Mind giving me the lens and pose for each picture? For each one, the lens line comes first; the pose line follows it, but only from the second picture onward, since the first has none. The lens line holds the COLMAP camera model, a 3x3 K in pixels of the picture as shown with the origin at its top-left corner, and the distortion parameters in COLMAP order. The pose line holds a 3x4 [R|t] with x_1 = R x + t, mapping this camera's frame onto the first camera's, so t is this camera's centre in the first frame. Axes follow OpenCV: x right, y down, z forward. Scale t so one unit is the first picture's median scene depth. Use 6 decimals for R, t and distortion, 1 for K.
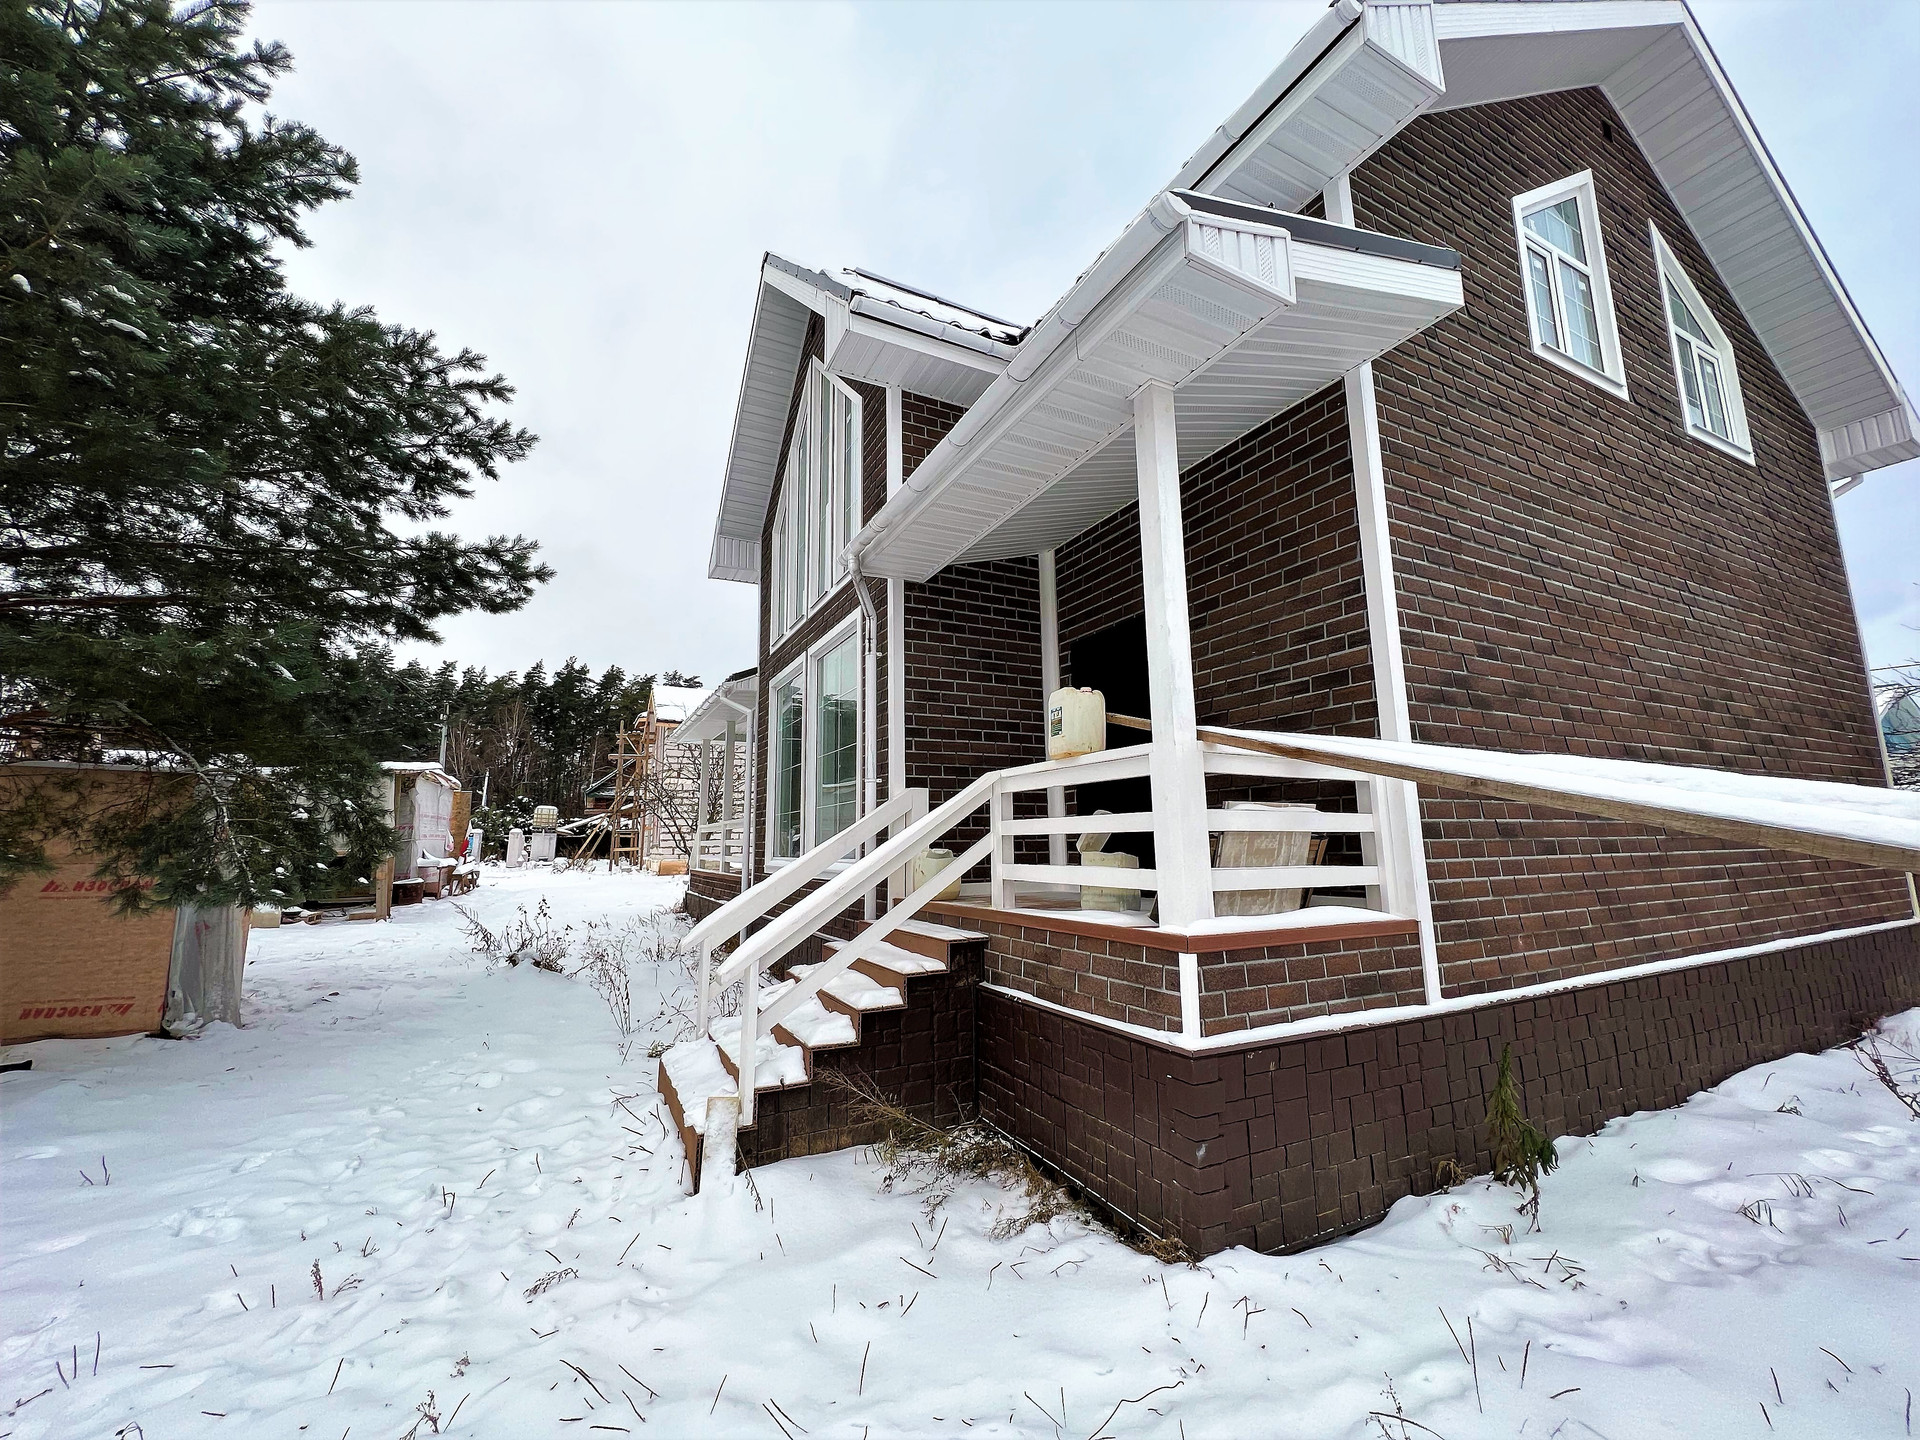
lens RADIAL K [[766.0, 0, 963.6], [0, 766.0, 716.1], [0, 0, 1]] dist [0.000267, -0.000415]
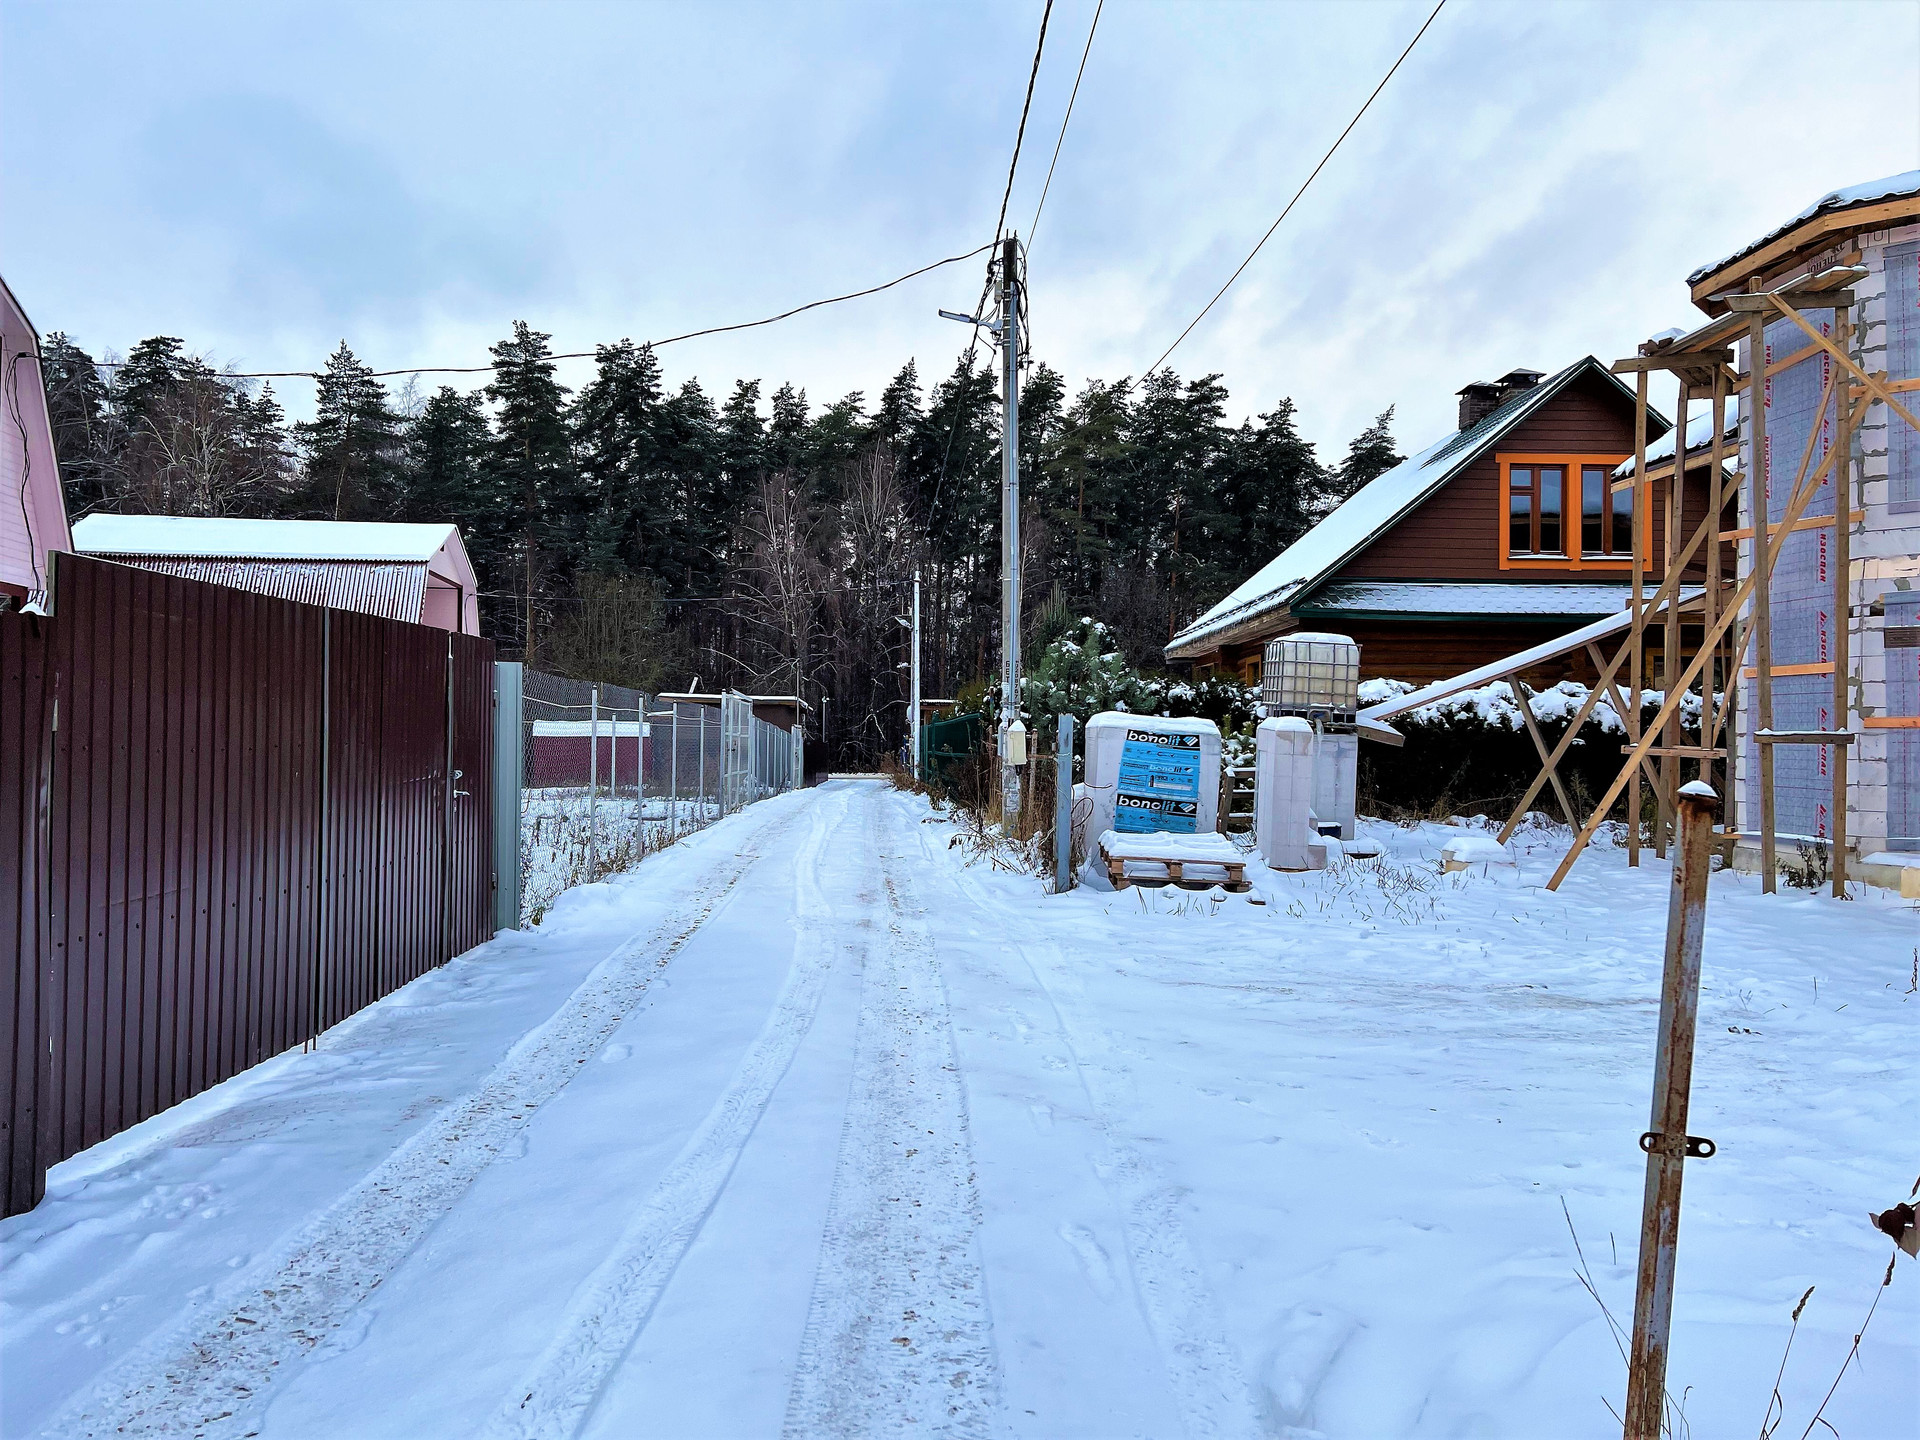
lens RADIAL K [[1432.9, 0, 957.9], [0, 1432.9, 712.9], [0, 0, 1]] dist [0.063149, -0.066609]
pose [[0.912684, 0.014561, -0.408407, -2.680427], [0.044990, 0.989710, 0.135828, 0.420769], [0.406182, -0.142342, 0.902638, 2.908449]]
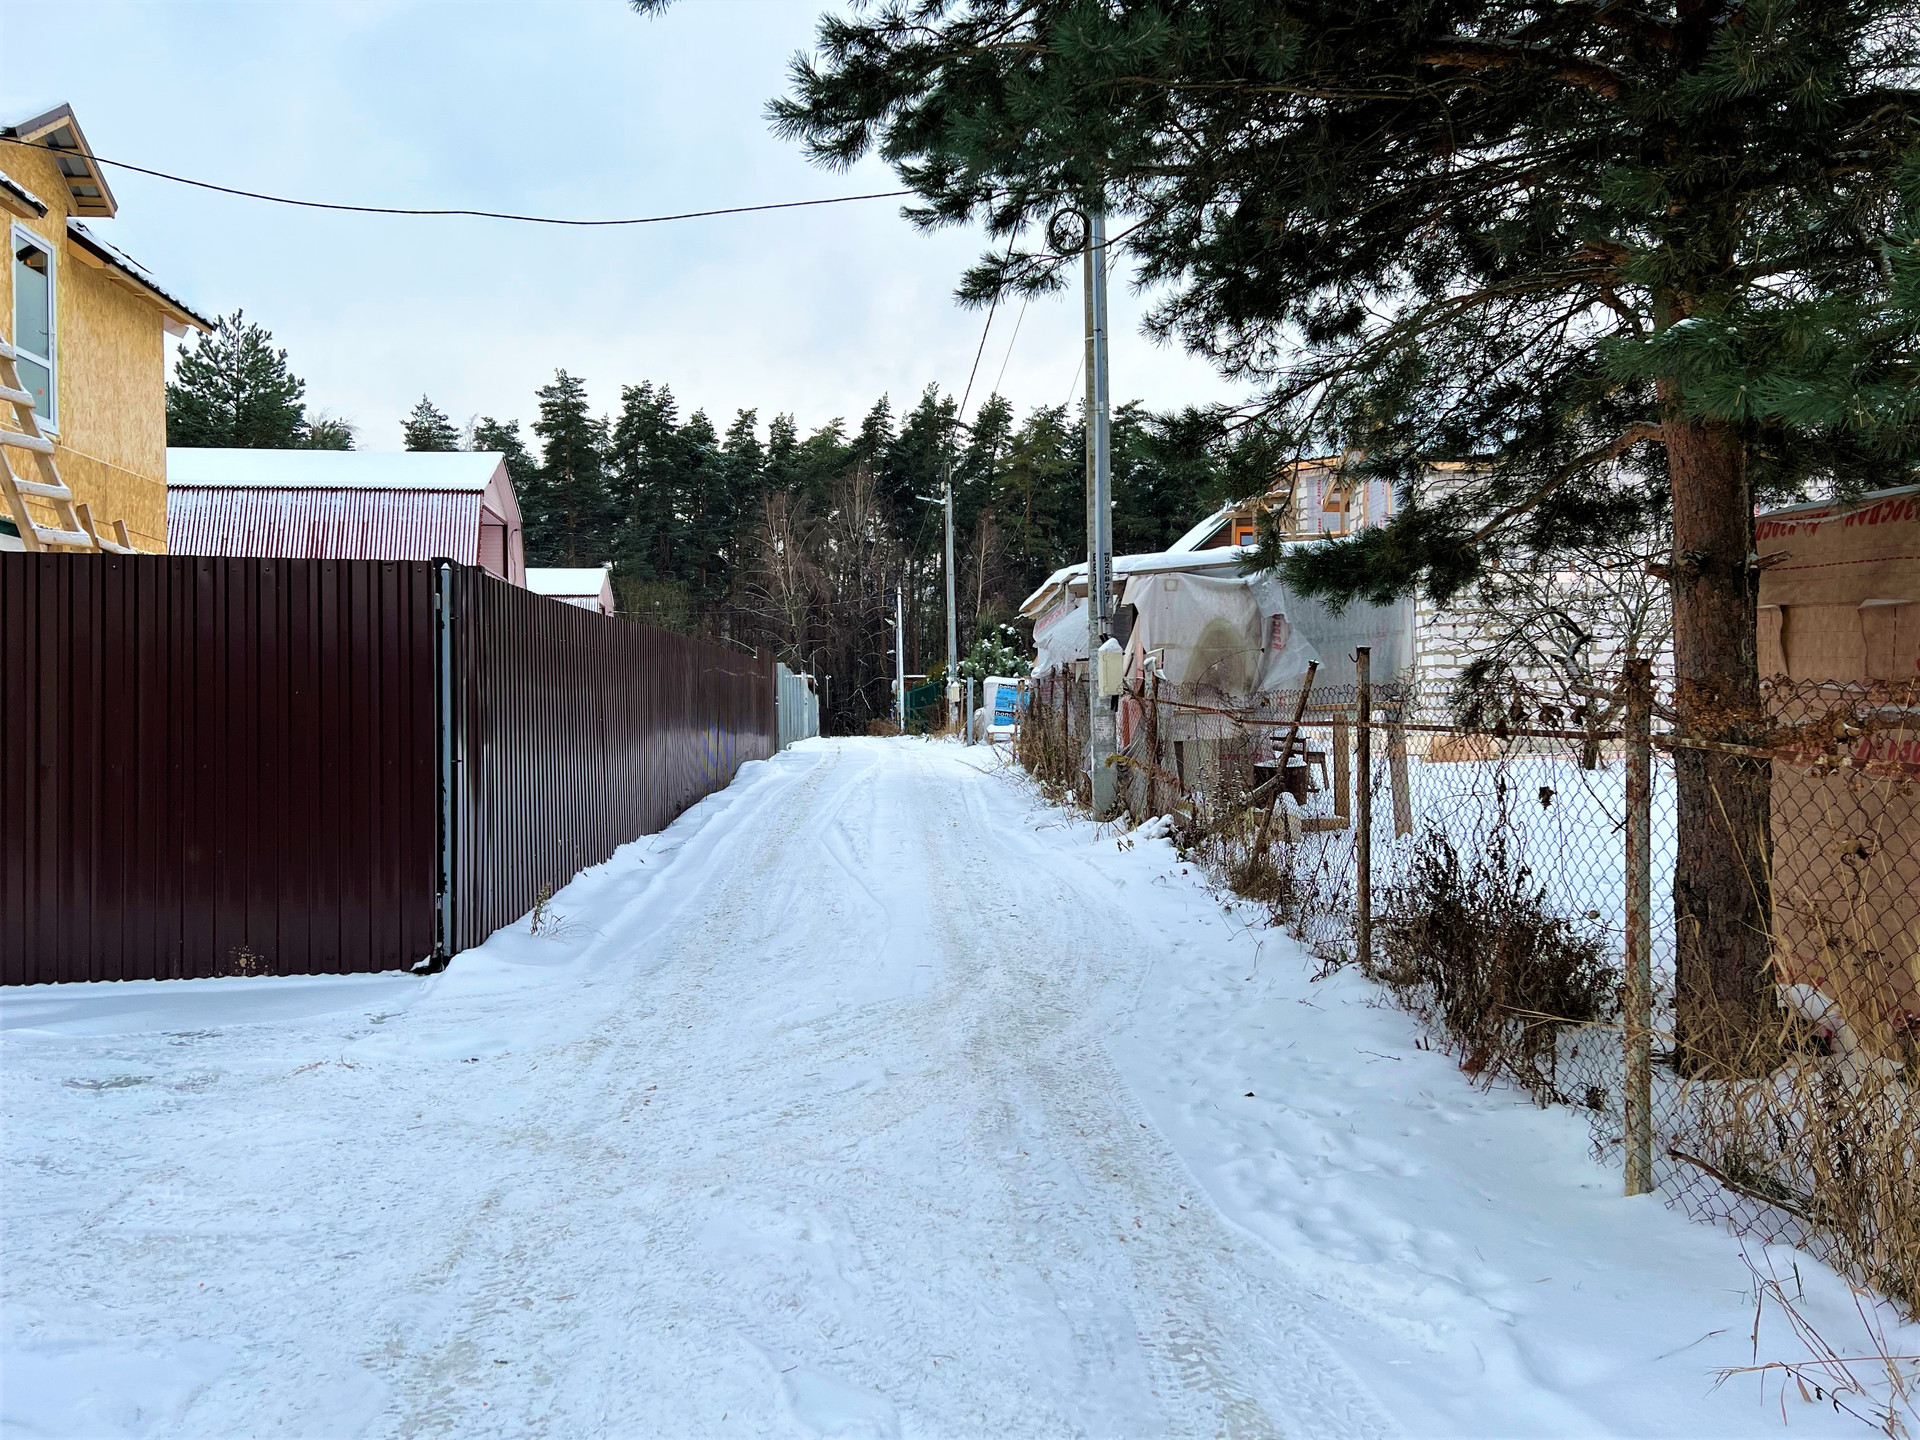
lens RADIAL K [[1432.9, 0, 959.1], [0, 1432.9, 721.2], [0, 0, 1]] dist [0.063149, -0.066609]
pose [[0.920690, 0.003875, -0.390276, -1.327269], [0.063231, 0.985260, 0.158950, 0.017777], [0.385139, -0.171021, 0.906874, -0.066047]]
